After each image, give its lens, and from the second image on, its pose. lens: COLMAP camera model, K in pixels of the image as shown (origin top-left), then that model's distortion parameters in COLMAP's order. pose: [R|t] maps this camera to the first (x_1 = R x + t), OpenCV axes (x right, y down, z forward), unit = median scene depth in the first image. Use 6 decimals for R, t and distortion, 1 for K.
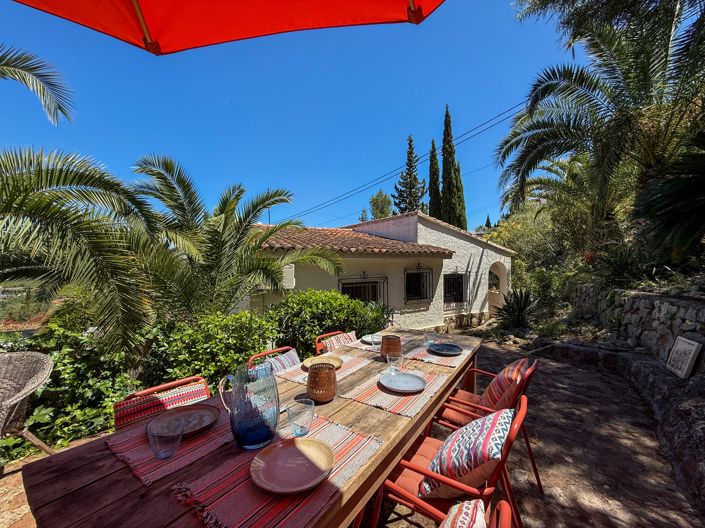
lens RADIAL K [[283.1, 0, 352.3], [0, 283.1, 265.1], [0, 0, 1]] dist [0.001441, 0.000108]
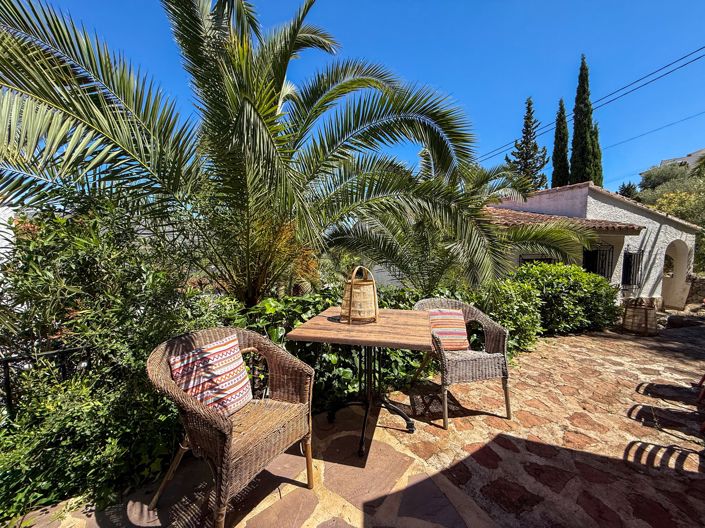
lens RADIAL K [[283.1, 0, 352.5], [0, 283.1, 264.9], [0, 0, 1]] dist [0.001441, 0.000108]
pose [[0.969566, 0.026433, -0.243399, -0.118593], [-0.008625, 0.997225, 0.073941, 0.004948], [0.244678, -0.069592, 0.967104, -0.036338]]
